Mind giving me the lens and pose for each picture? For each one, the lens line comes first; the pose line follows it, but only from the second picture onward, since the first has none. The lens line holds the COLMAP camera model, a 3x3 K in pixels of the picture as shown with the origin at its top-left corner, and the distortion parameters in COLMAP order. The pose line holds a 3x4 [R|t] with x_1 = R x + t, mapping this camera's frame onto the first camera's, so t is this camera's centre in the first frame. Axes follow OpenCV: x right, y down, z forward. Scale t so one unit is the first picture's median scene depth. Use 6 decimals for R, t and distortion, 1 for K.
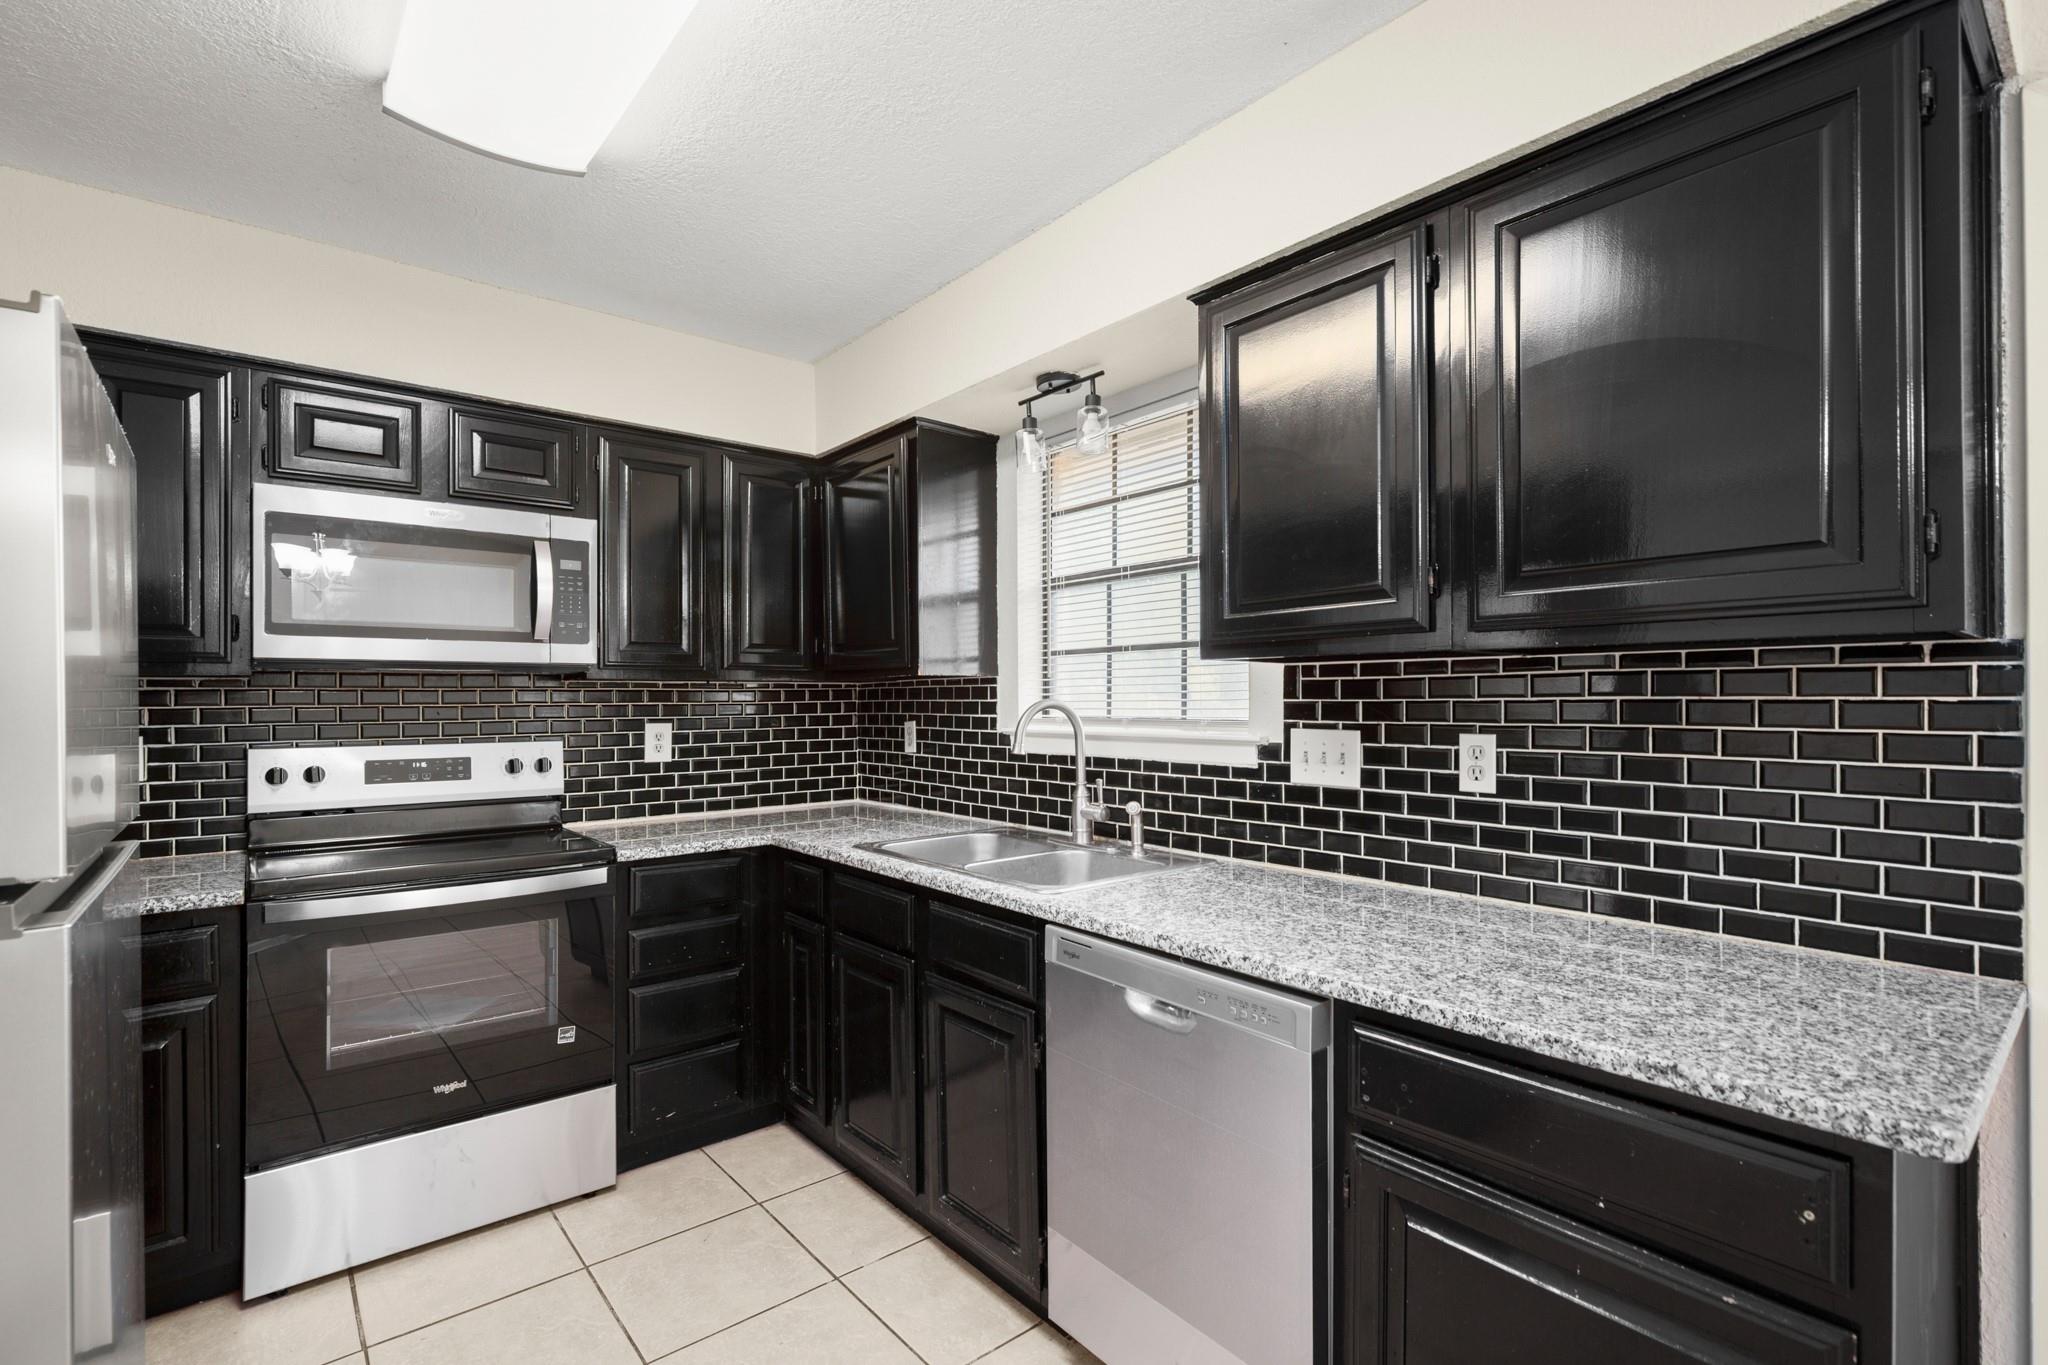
lens RADIAL K [[935.6, 0, 1037.4], [0, 935.6, 697.3], [0, 0, 1]] dist [0.004637, 0.000048]
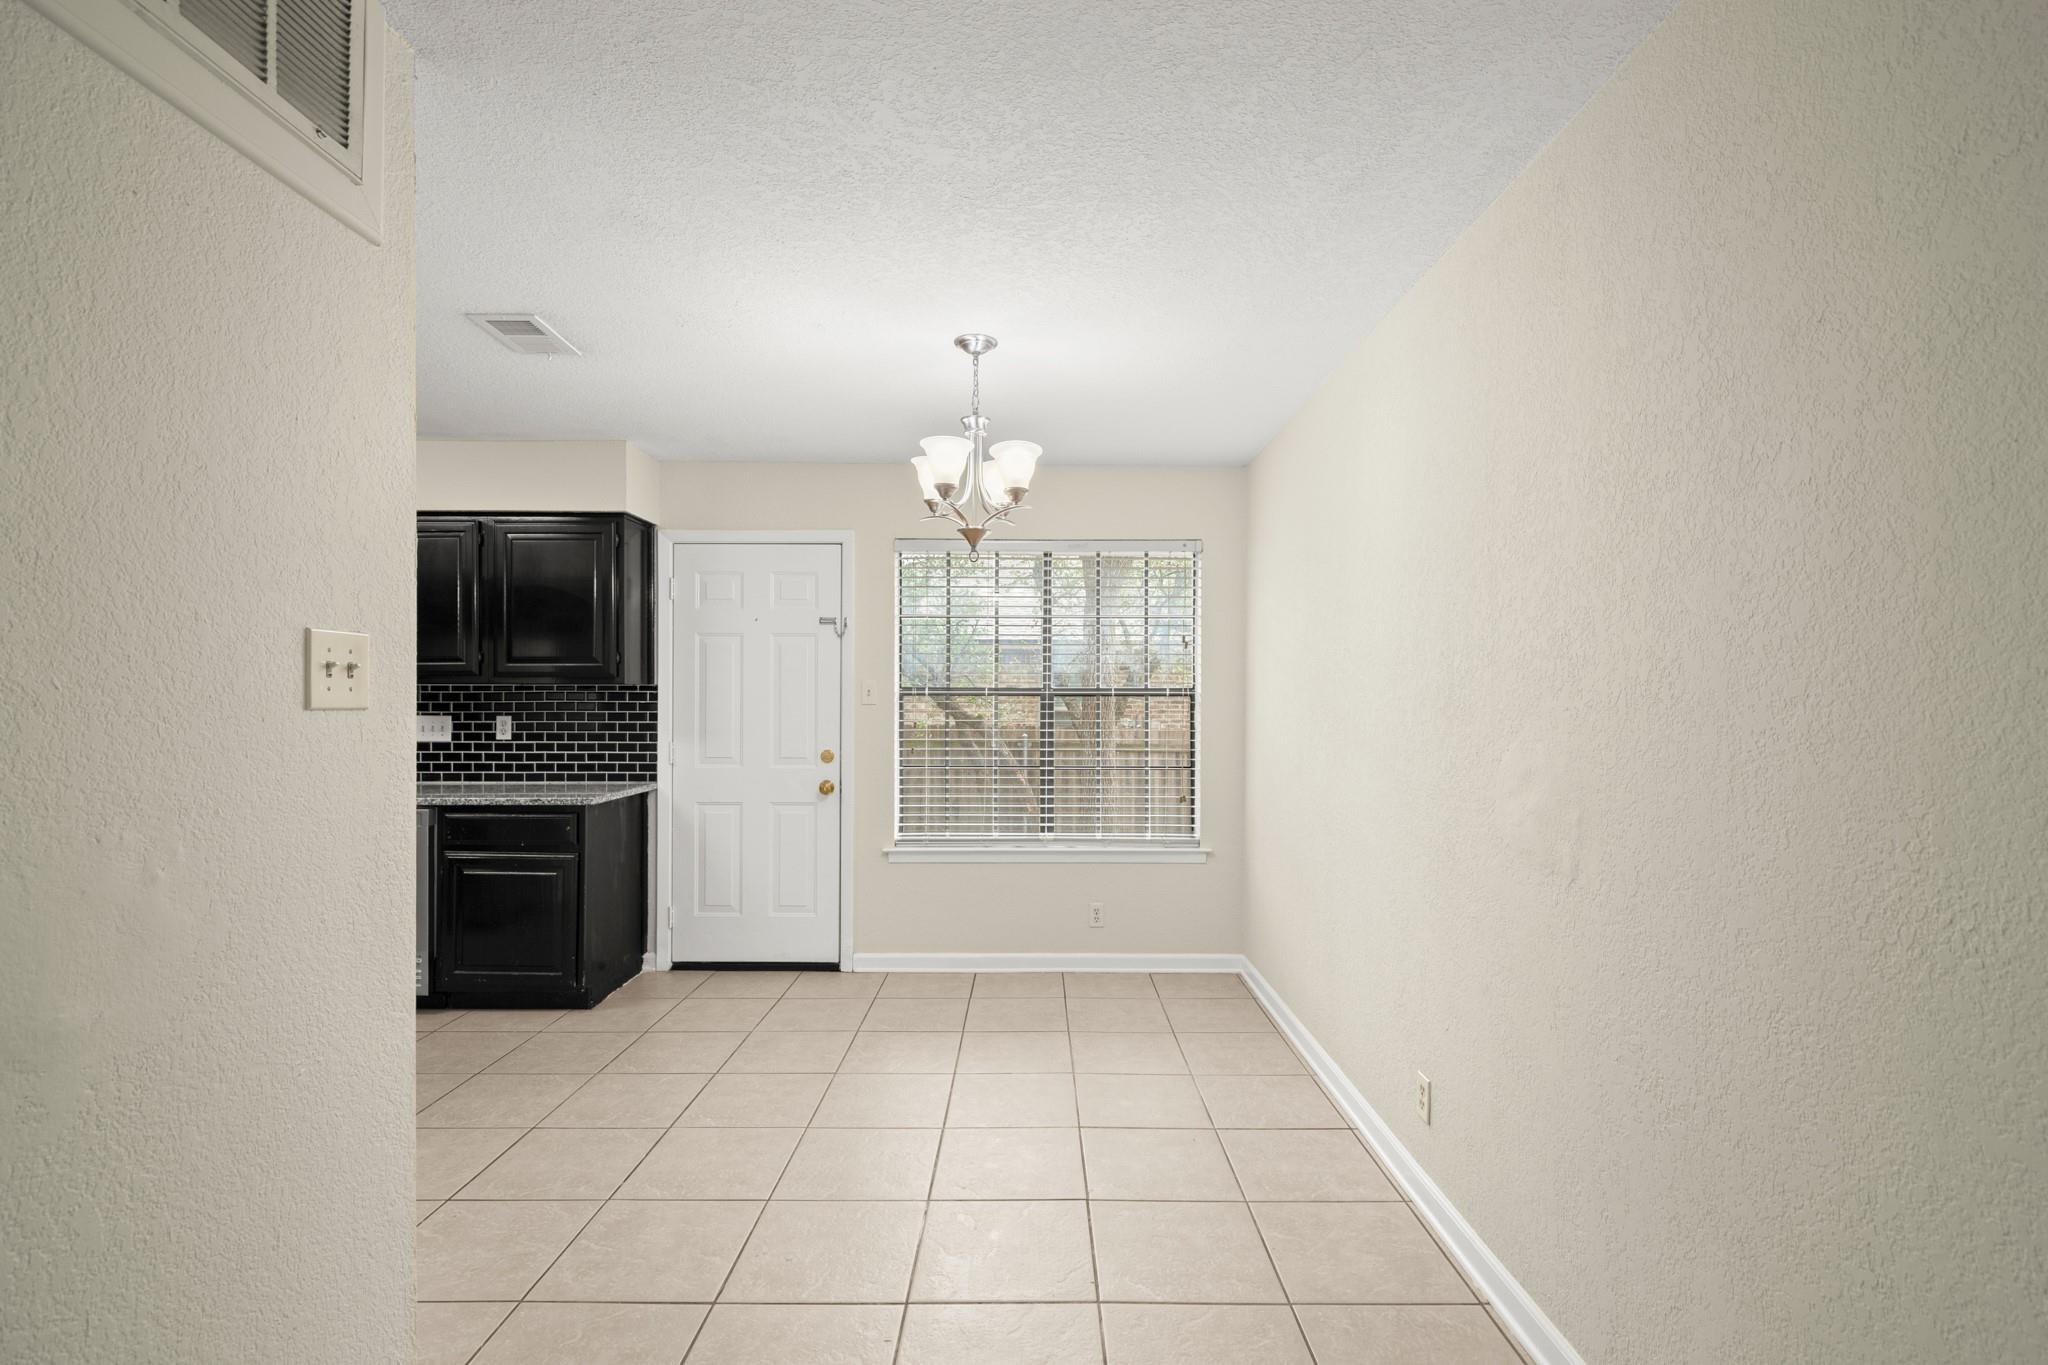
lens RADIAL K [[935.6, 0, 1037.4], [0, 935.6, 697.3], [0, 0, 1]] dist [0.004637, 0.000048]
pose [[0.640417, 0.005444, 0.768008, -0.433626], [-0.003721, 0.999985, -0.003986, -0.004184], [-0.768018, -0.000305, 0.640428, -1.367695]]
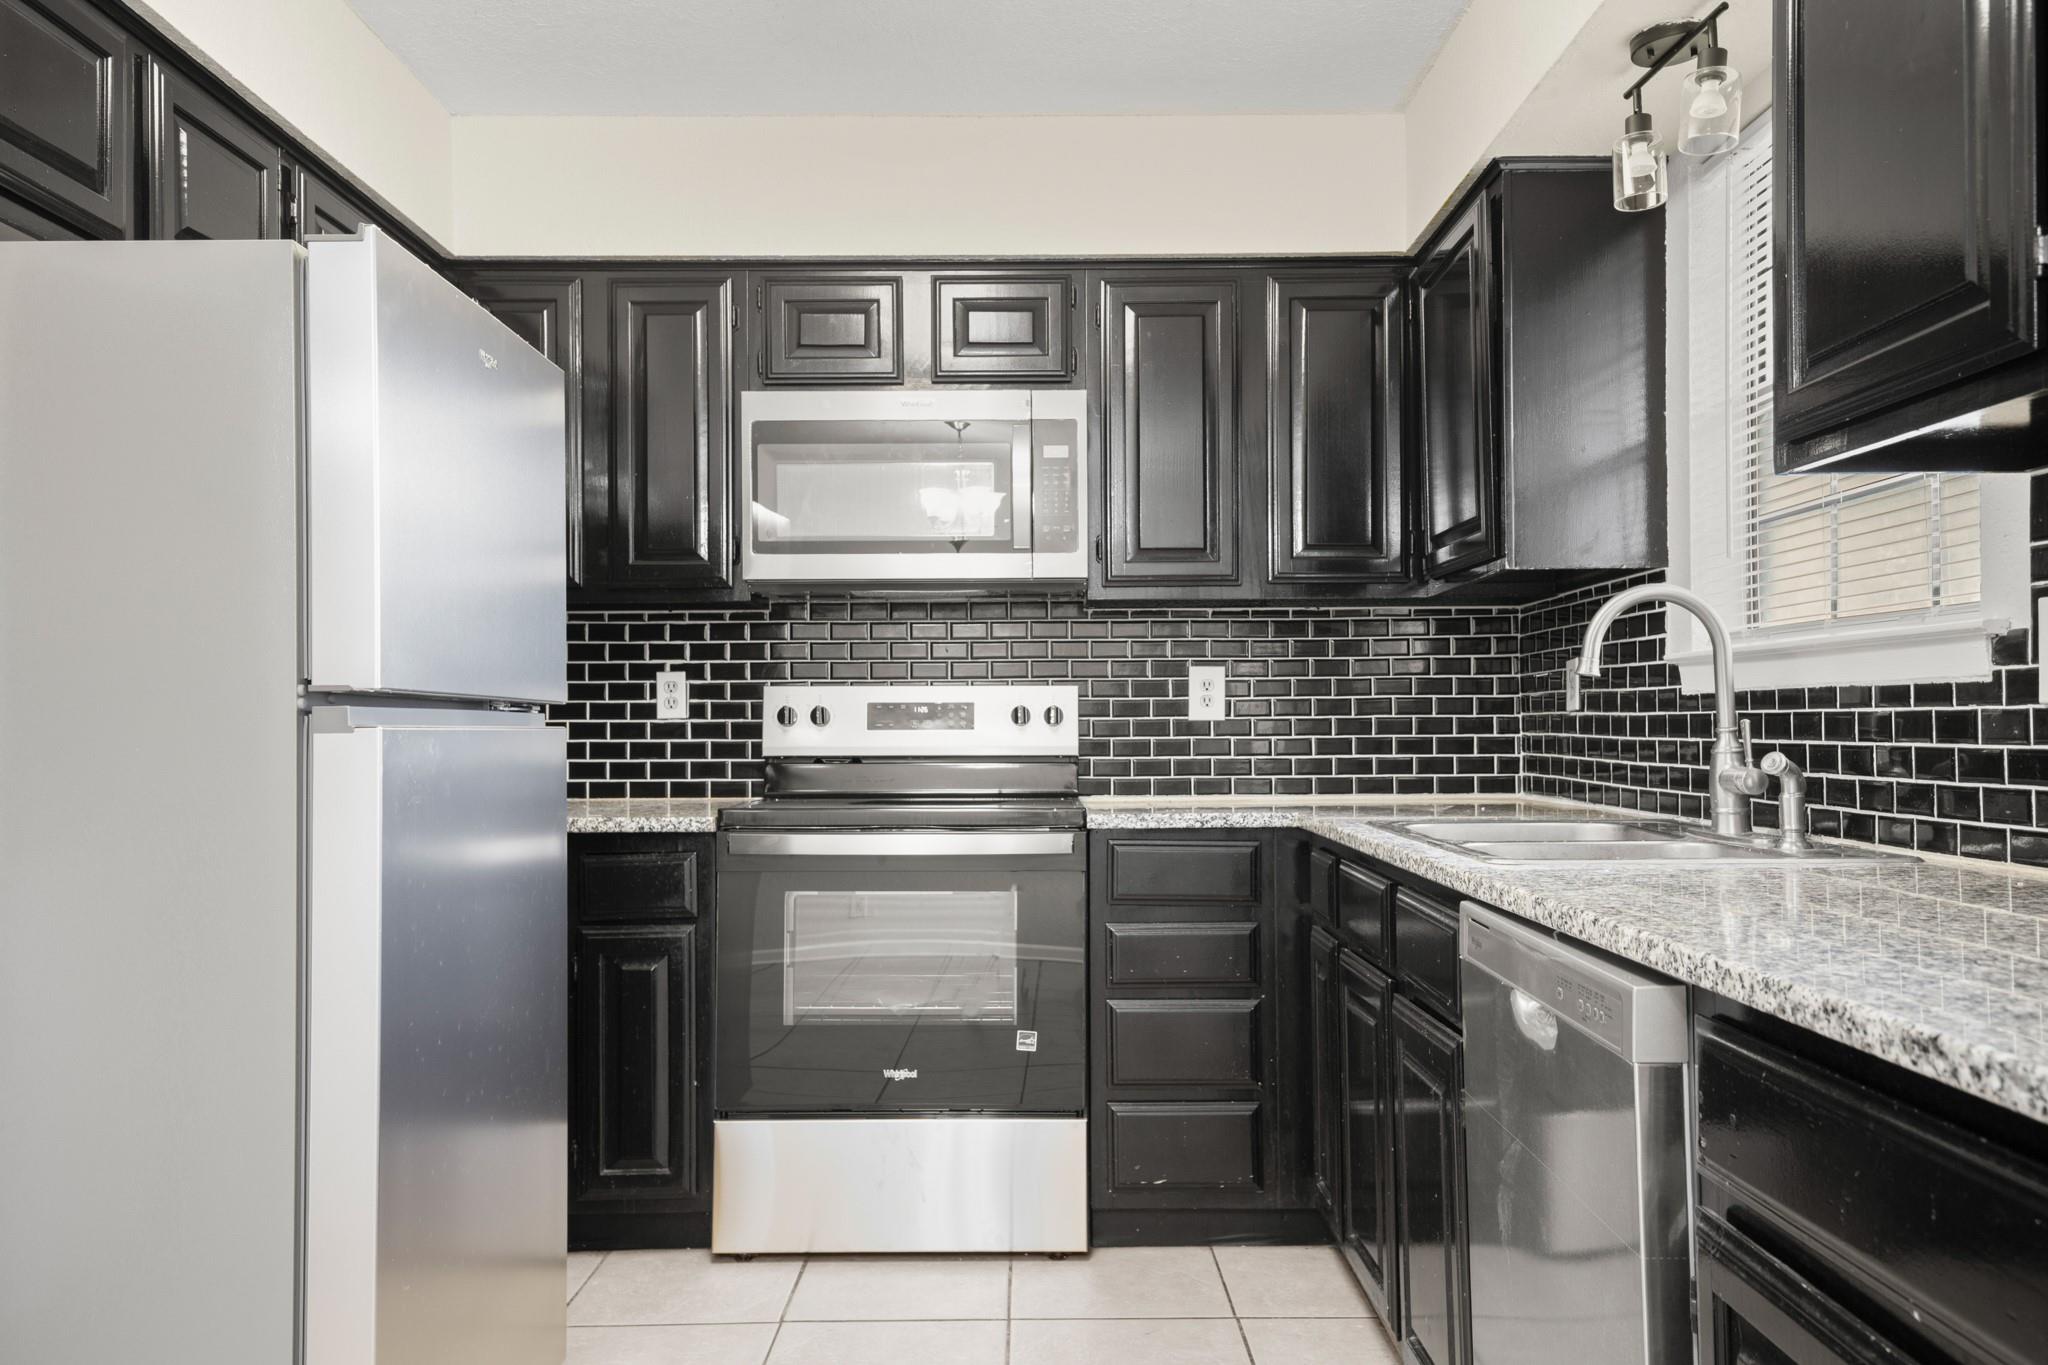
lens RADIAL K [[1595.8, 0, 1049.8], [0, 1595.8, 695.8], [0, 0, 1]] dist [0.055706, 0.000480]
pose [[0.771253, -0.010616, -0.636440, 0.405803], [0.004078, 0.999923, -0.011737, 0.091941], [0.636516, 0.006456, 0.771237, -0.032831]]
